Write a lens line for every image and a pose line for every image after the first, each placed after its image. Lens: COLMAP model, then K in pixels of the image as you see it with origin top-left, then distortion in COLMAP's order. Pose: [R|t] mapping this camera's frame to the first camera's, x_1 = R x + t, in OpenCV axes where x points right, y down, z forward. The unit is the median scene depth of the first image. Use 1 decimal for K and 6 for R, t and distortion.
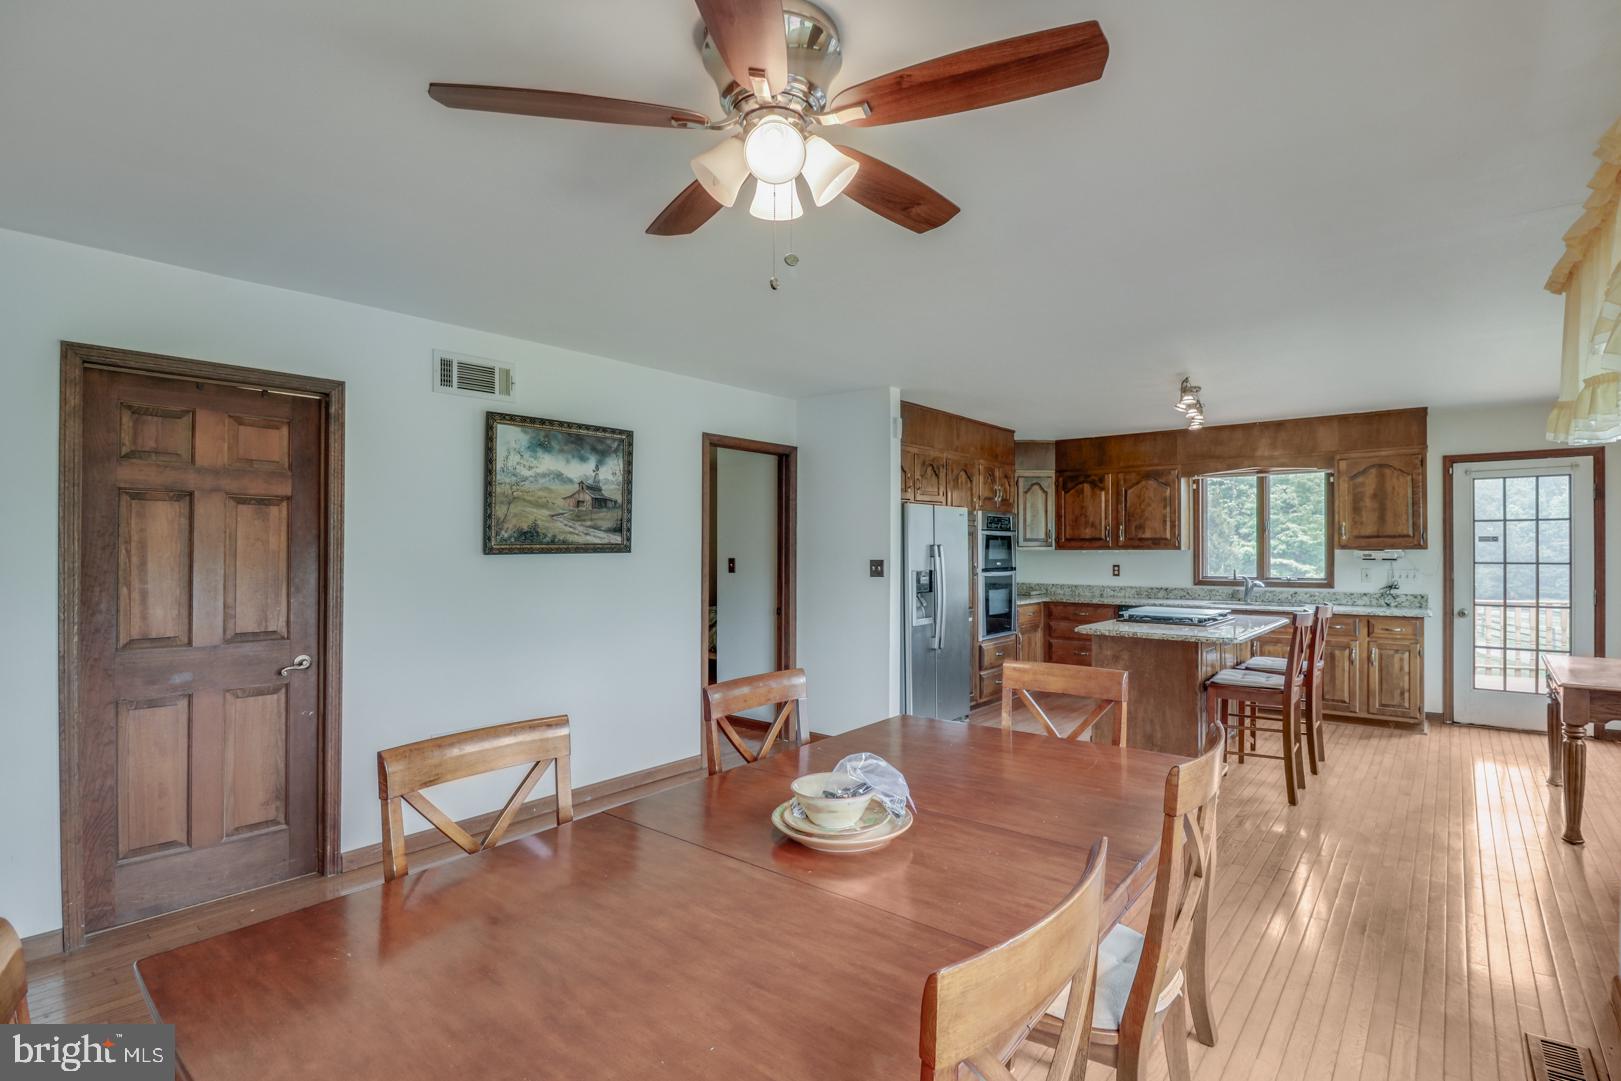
lens RADIAL K [[778.2, 0, 811.6], [0, 778.2, 534.7], [0, 0, 1]] dist [0.003967, -0.003188]
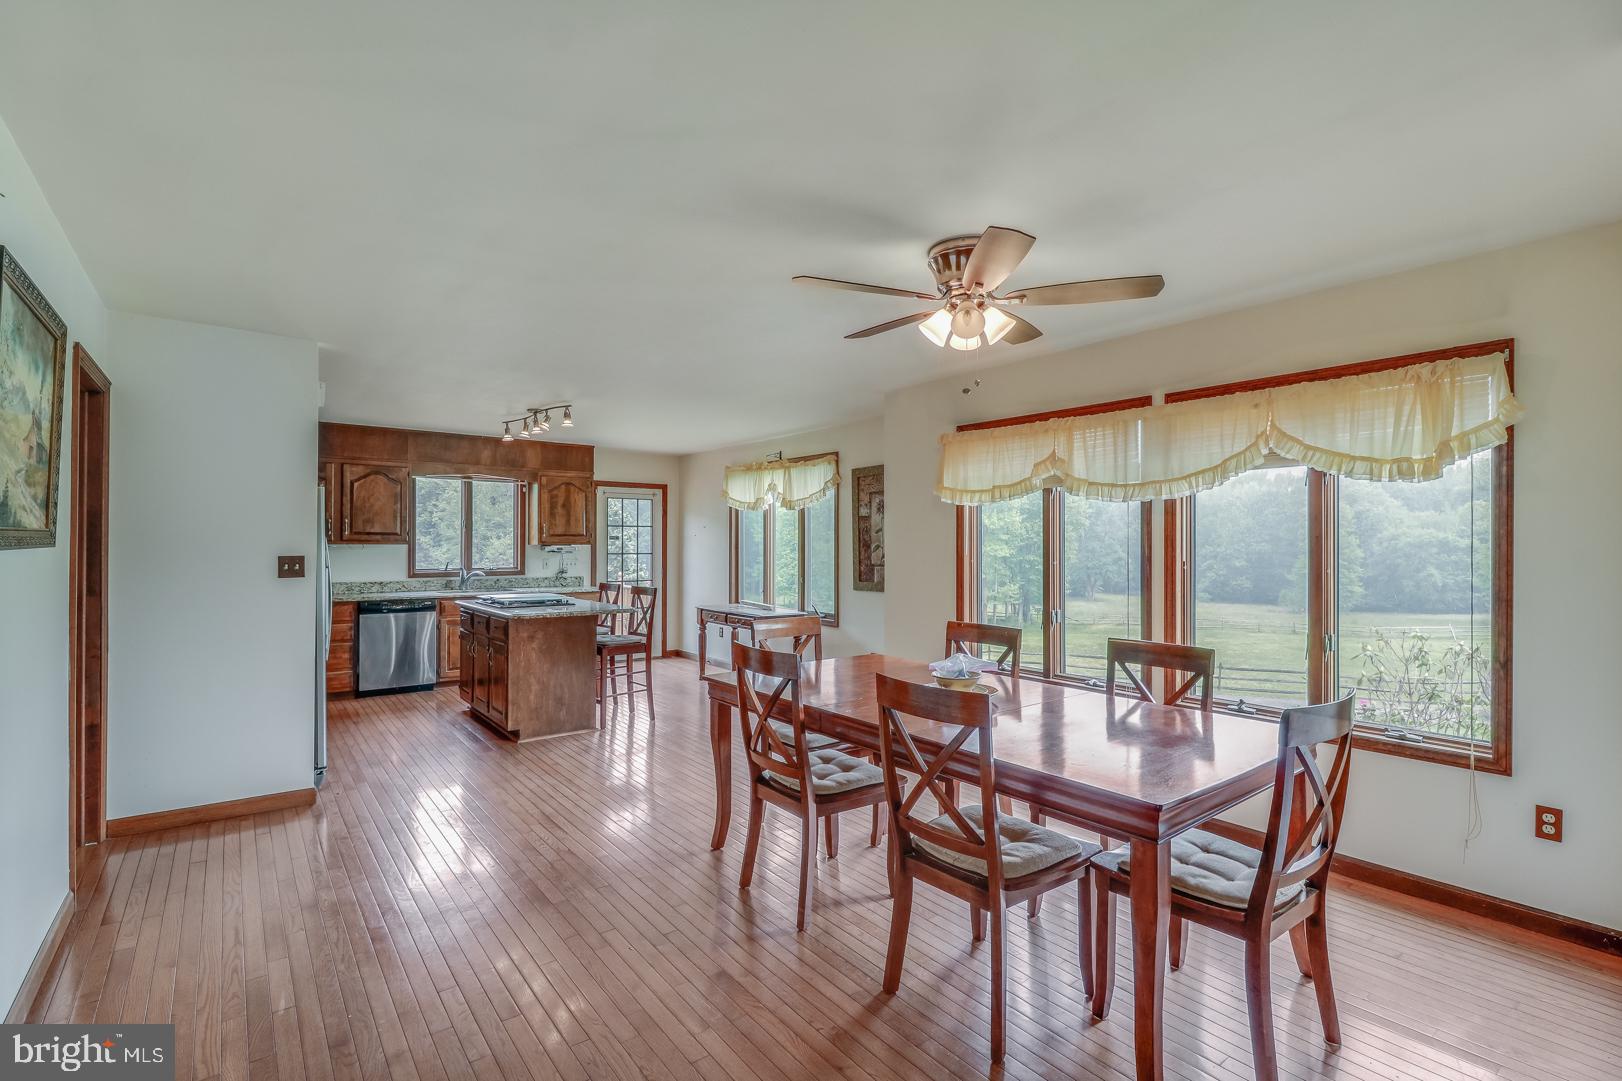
lens RADIAL K [[778.7, 0, 821.2], [0, 778.7, 529.4], [0, 0, 1]] dist [0.003967, -0.003188]
pose [[0.219313, 0.021261, 0.975423, -0.498728], [-0.020848, 0.999636, -0.017101, 0.006336], [-0.975432, -0.016585, 0.219676, 0.257660]]
